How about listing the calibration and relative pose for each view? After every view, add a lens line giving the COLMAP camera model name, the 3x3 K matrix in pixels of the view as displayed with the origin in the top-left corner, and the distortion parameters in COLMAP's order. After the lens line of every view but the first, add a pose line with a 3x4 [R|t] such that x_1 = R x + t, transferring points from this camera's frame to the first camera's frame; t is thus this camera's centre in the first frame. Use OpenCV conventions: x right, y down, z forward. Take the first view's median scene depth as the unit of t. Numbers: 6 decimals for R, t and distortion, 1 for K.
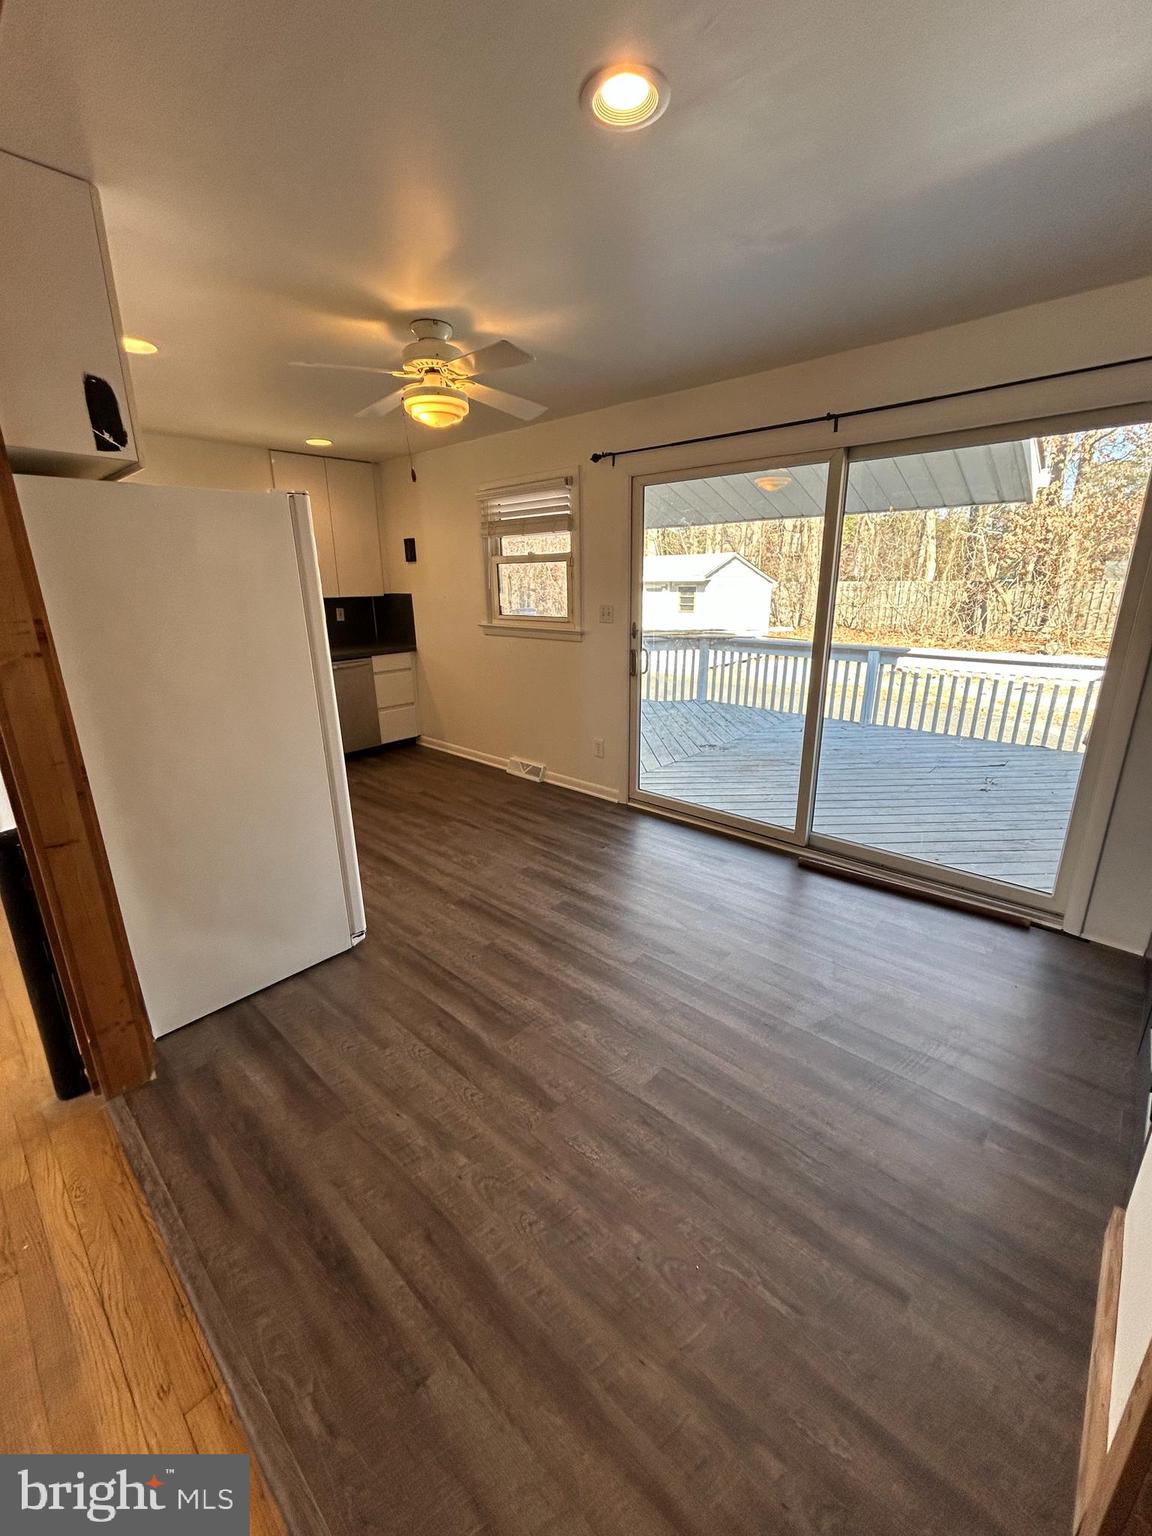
lens RADIAL K [[623.2, 0, 576.0], [0, 623.2, 768.0], [0, 0, 1]] dist [-0.000098, -0.000011]
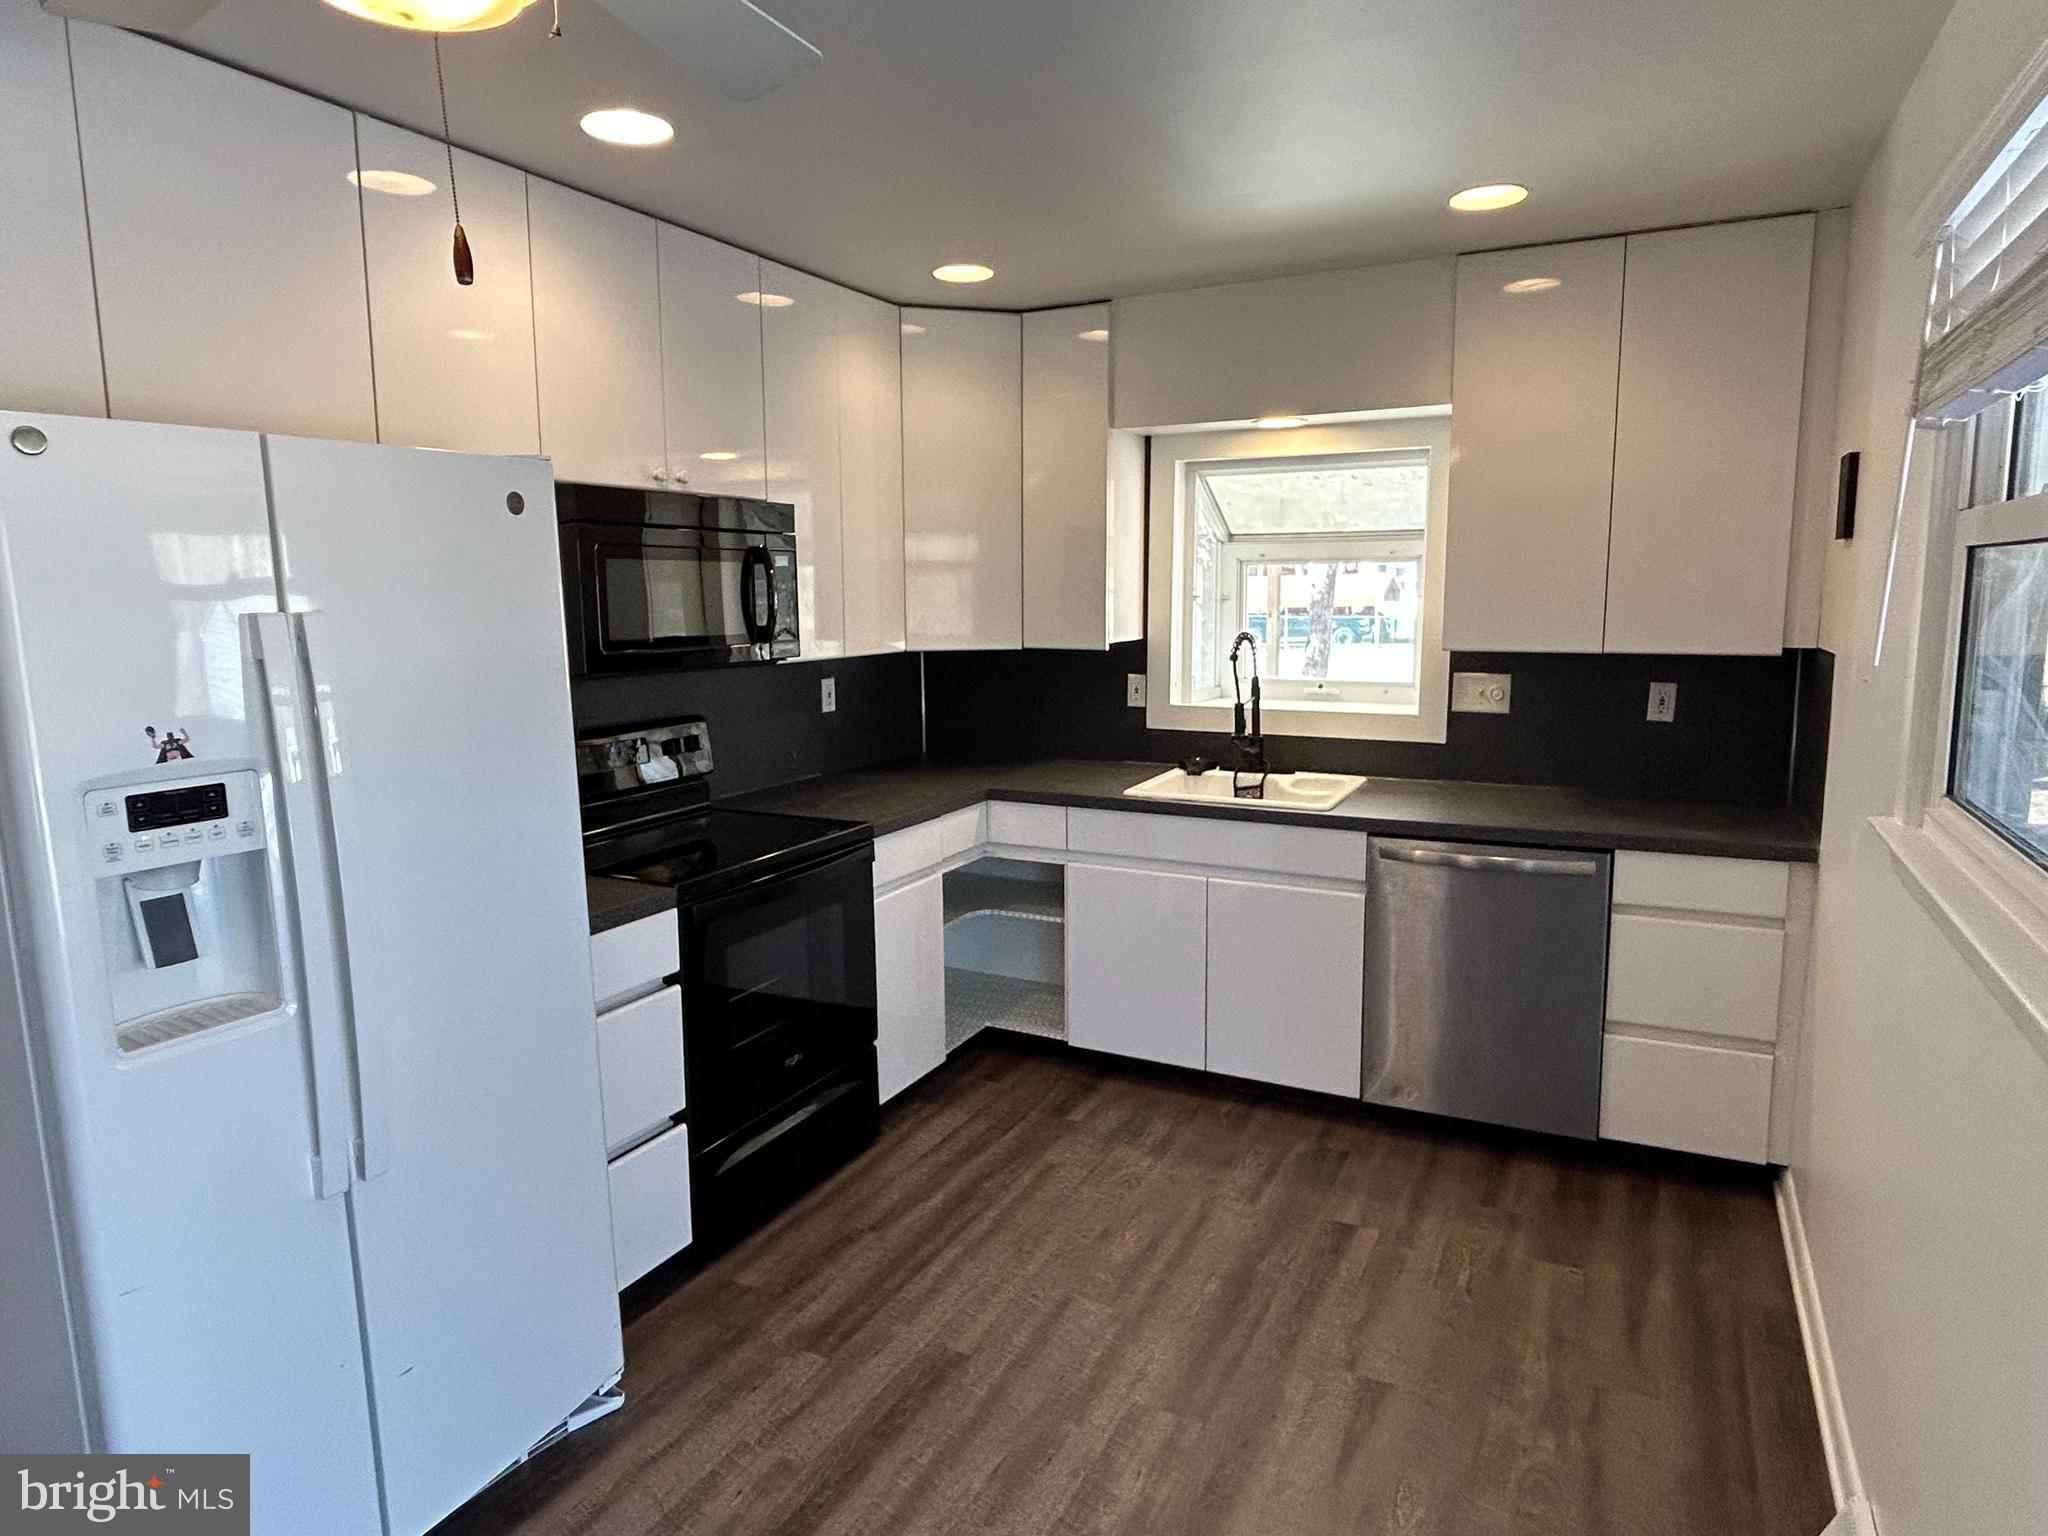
lens RADIAL K [[1212.1, 0, 1024.0], [0, 1212.1, 768.0], [0, 0, 1]] dist [-0.001042, -0.000196]
pose [[0.270757, 0.146728, -0.951400, 0.143824], [-0.267875, 0.960764, 0.071938, -0.182953], [0.924626, 0.235379, 0.299438, 0.553101]]
